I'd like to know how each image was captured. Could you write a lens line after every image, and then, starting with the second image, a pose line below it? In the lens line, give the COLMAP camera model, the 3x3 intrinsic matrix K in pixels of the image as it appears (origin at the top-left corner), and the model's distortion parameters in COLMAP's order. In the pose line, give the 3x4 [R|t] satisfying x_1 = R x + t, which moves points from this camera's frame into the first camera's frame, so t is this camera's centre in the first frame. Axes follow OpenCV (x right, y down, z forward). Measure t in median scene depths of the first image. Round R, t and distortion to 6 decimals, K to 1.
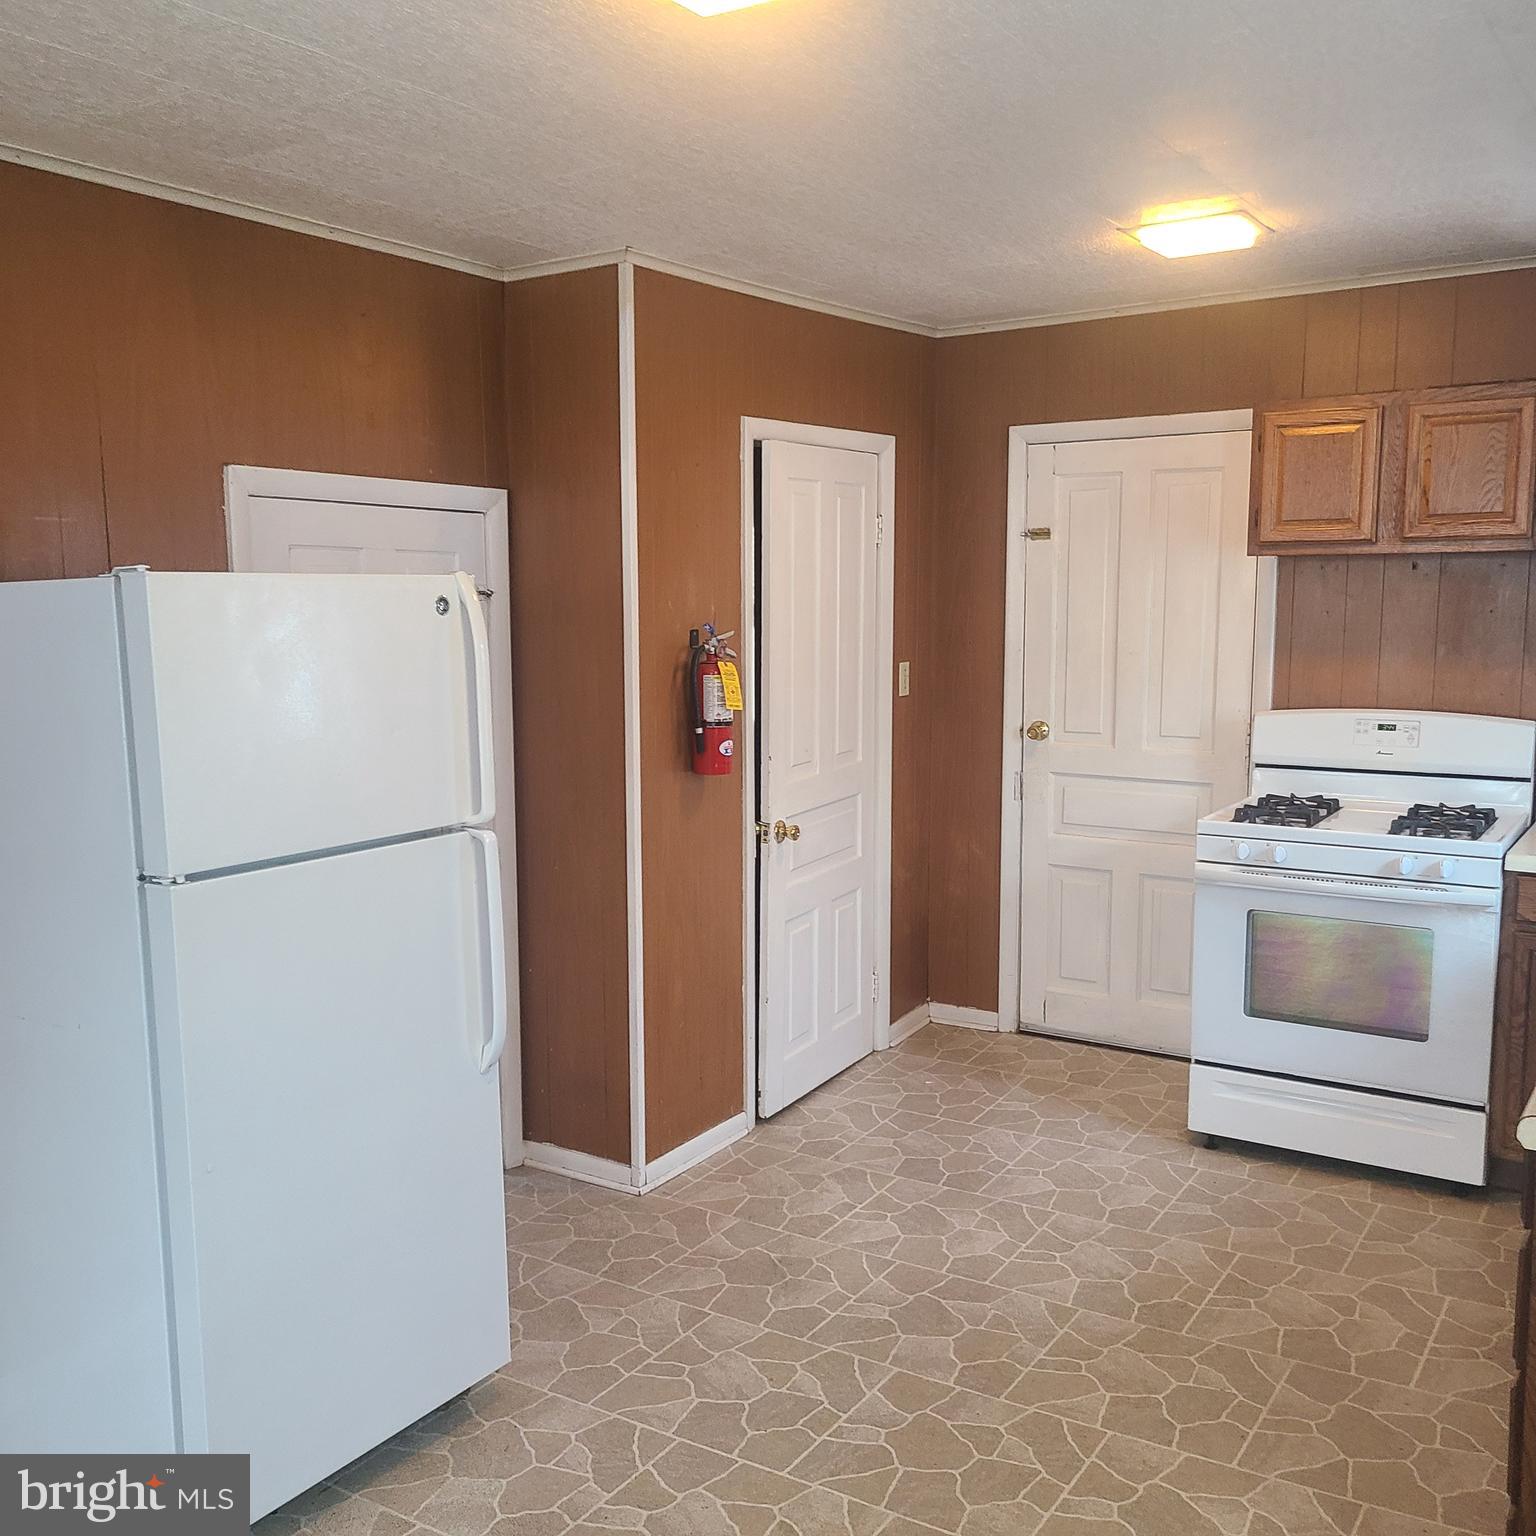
lens RADIAL K [[1535.9, 0, 753.4], [0, 1535.9, 786.4], [0, 0, 1]] dist [0.045134, 0.000000]
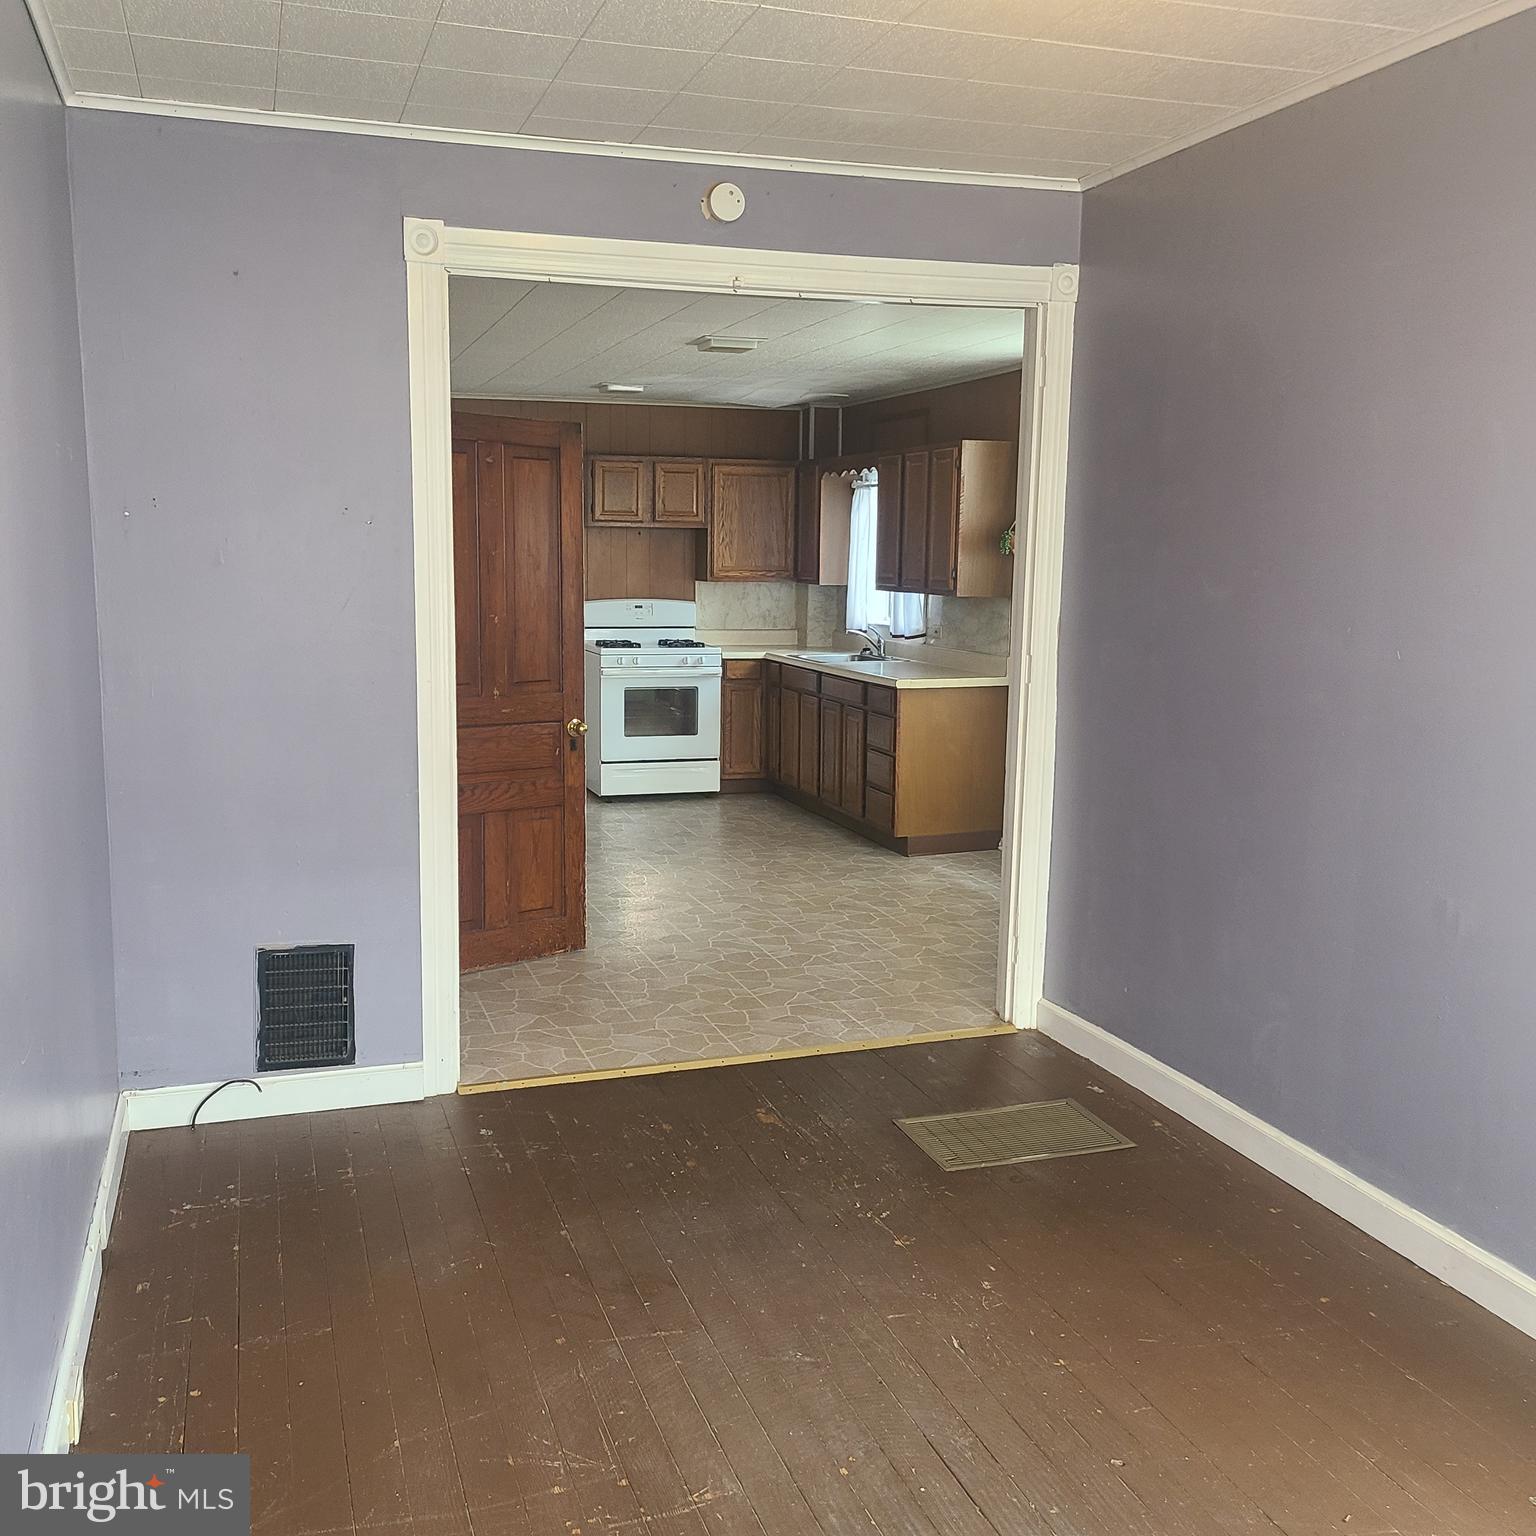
lens RADIAL K [[1535.9, 0, 751.4], [0, 1535.9, 770.1], [0, 0, 1]] dist [0.045134, 0.000000]
pose [[0.635924, -0.098227, 0.765475, -1.338007], [0.085606, 0.994724, 0.056527, 0.093556], [-0.766989, 0.029583, 0.640978, -0.578953]]
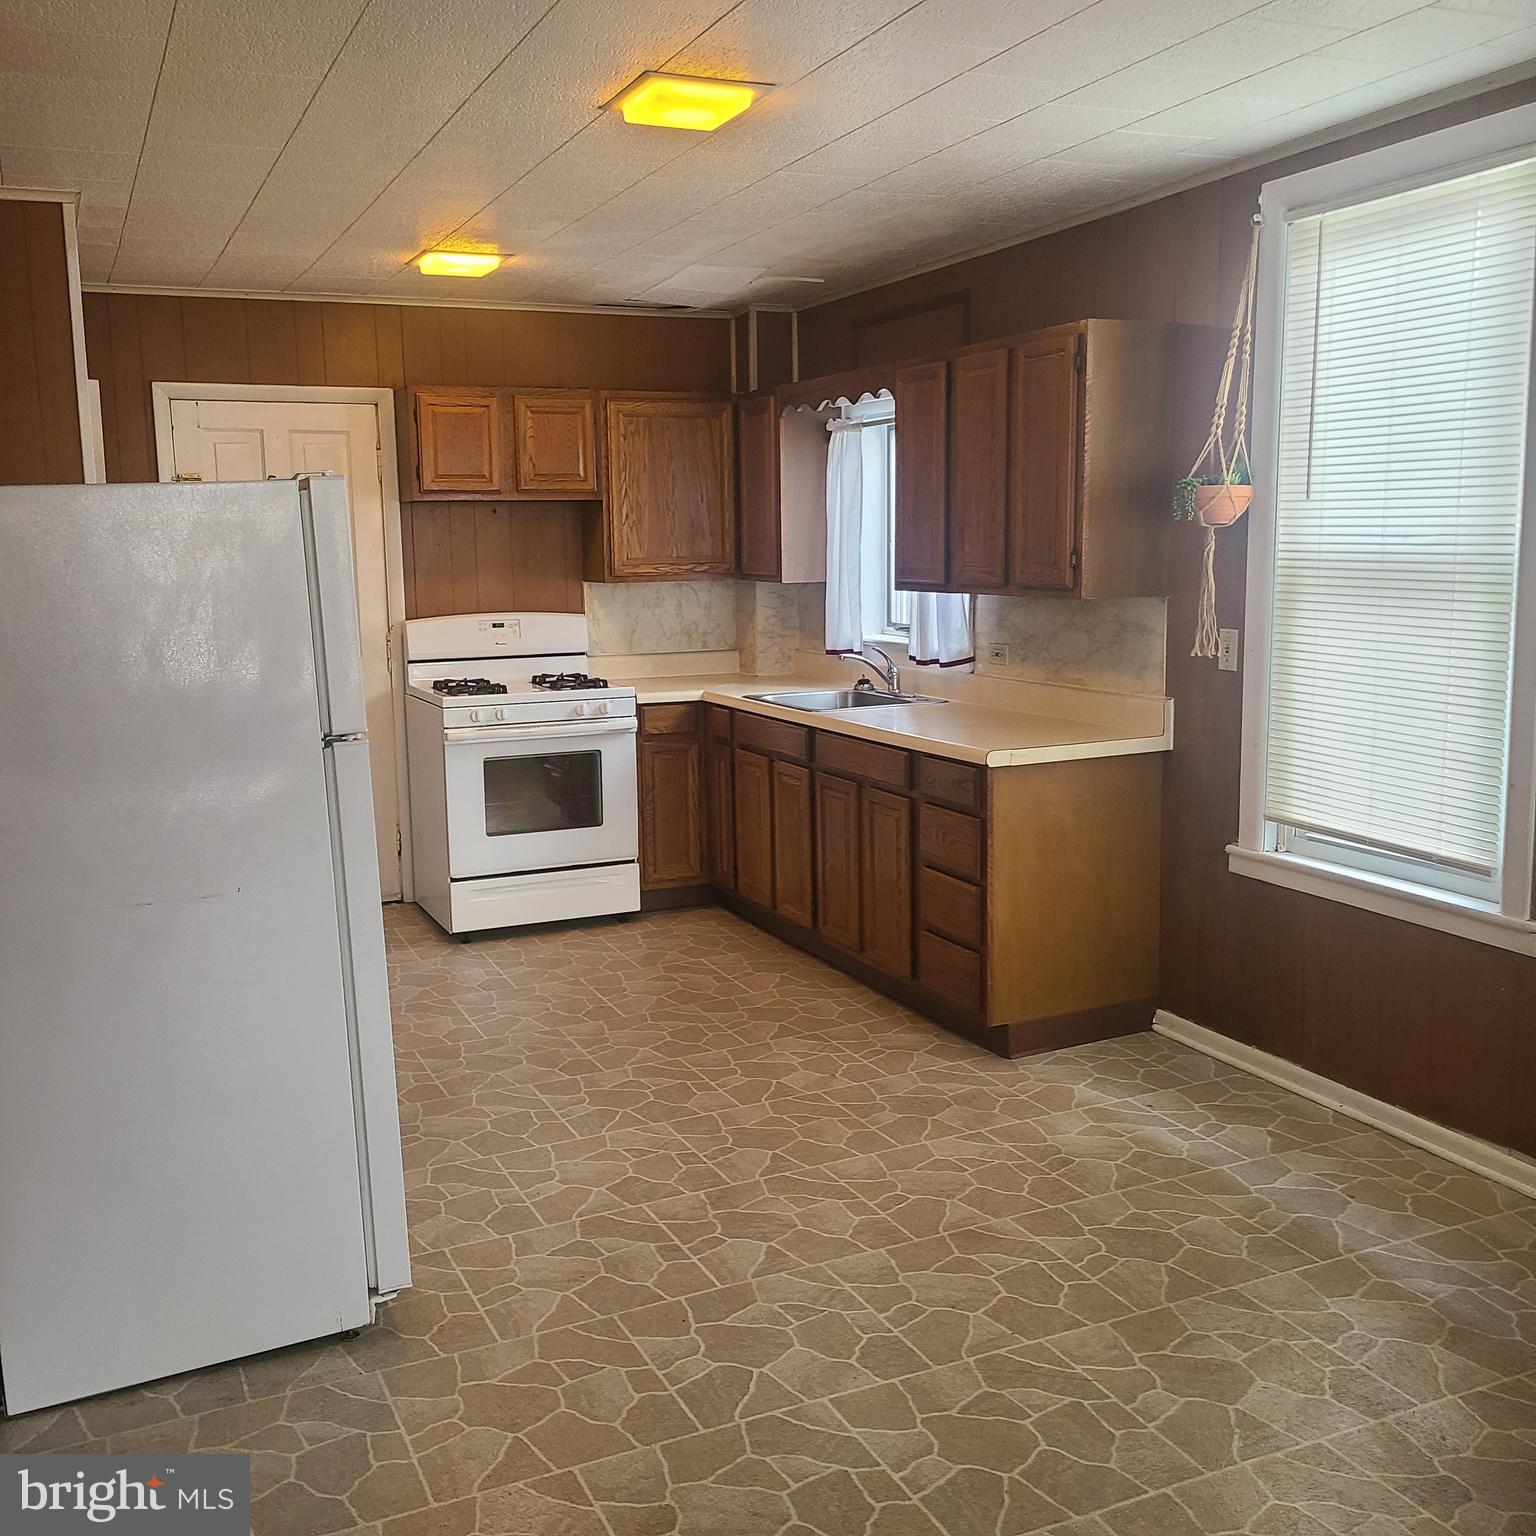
lens RADIAL K [[1535.9, 0, 742.1], [0, 1535.9, 759.6], [0, 0, 1]] dist [0.045134, 0.000000]
pose [[0.551807, -0.124154, 0.824679, -0.722460], [0.122316, 0.990211, 0.067231, 0.017904], [-0.824953, 0.063773, 0.561592, 0.046793]]
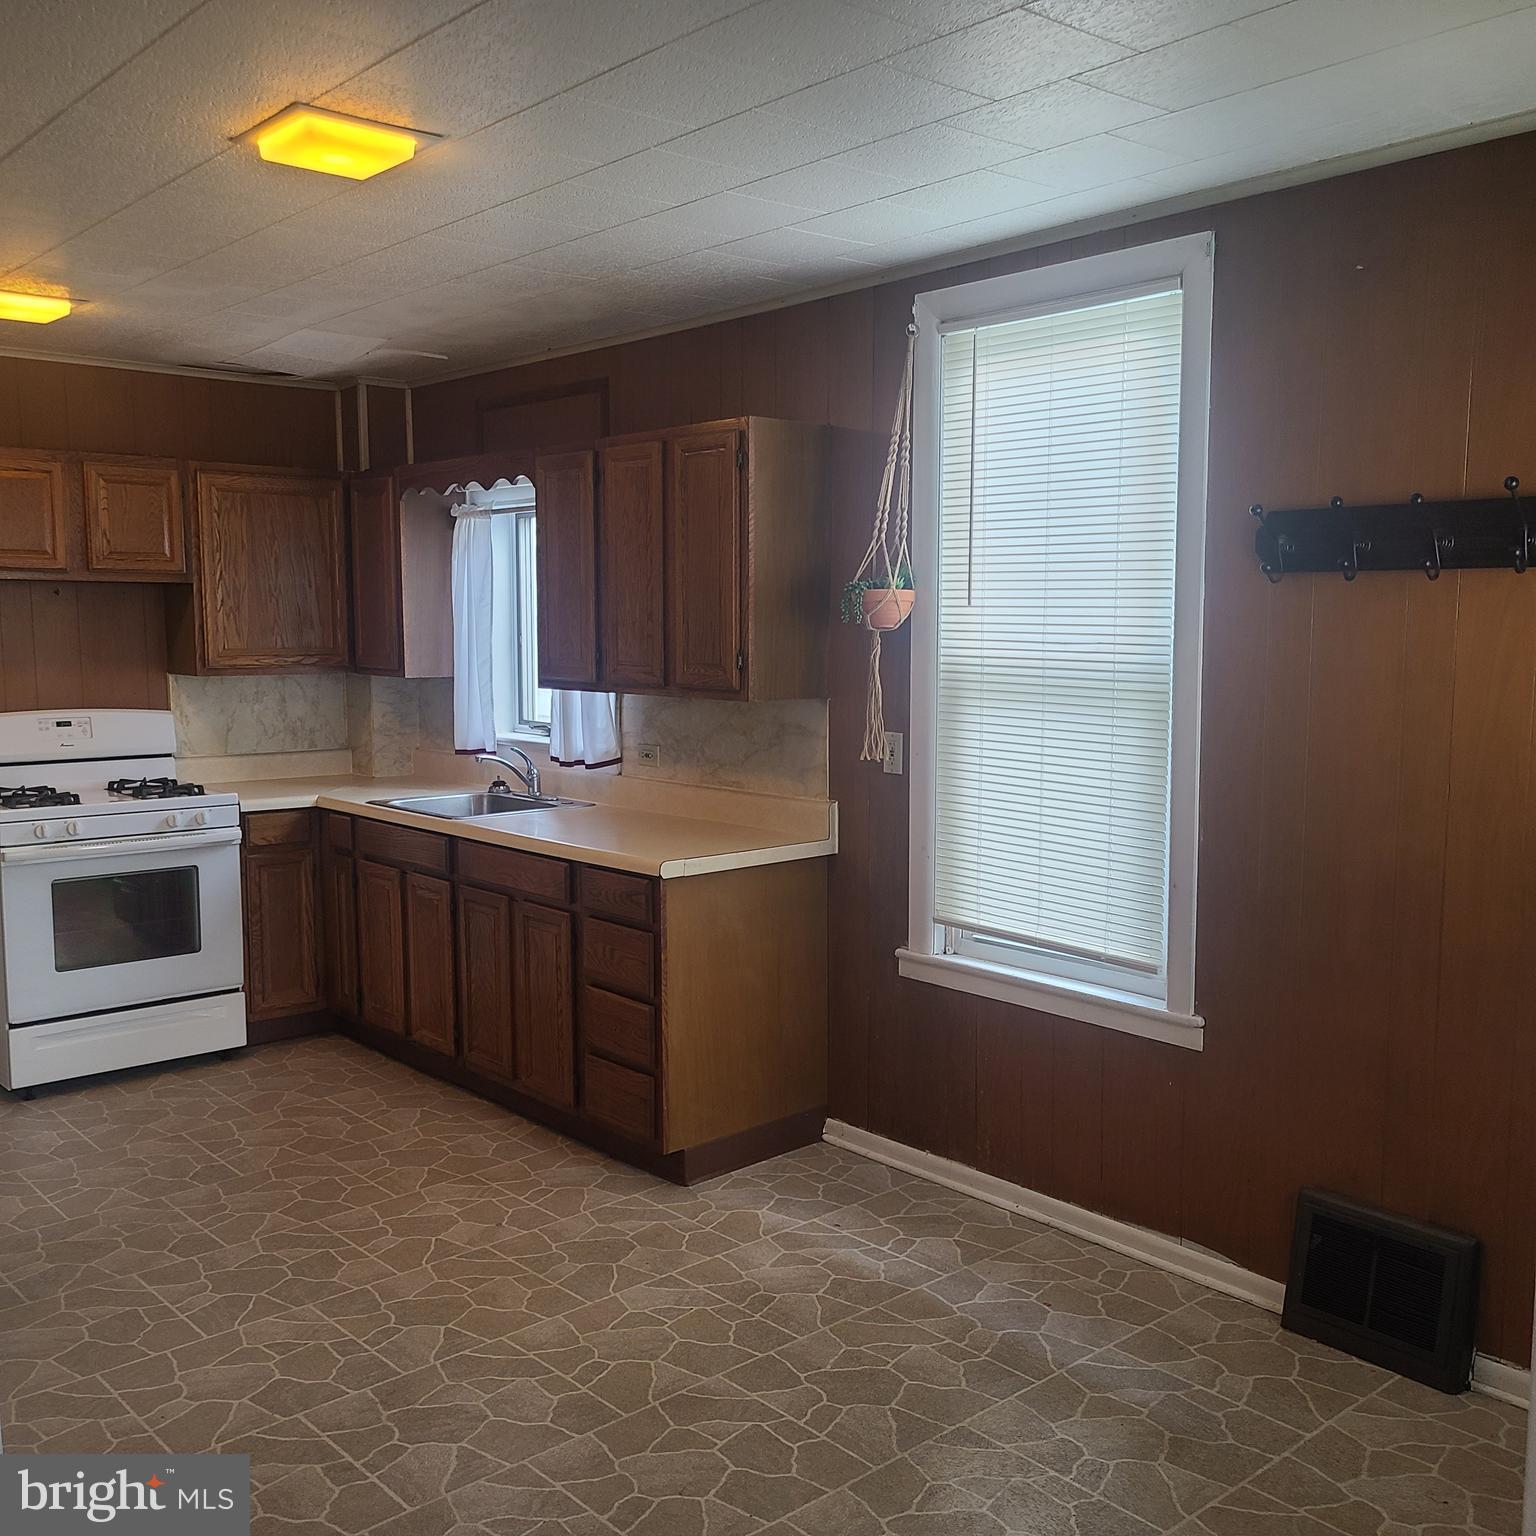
lens RADIAL K [[1535.9, 0, 782.6], [0, 1535.9, 789.4], [0, 0, 1]] dist [0.045134, 0.000000]
pose [[0.278140, -0.101181, 0.955196, -0.683153], [0.122916, 0.990010, 0.069077, -0.002296], [-0.952643, 0.098196, 0.287799, 0.134581]]
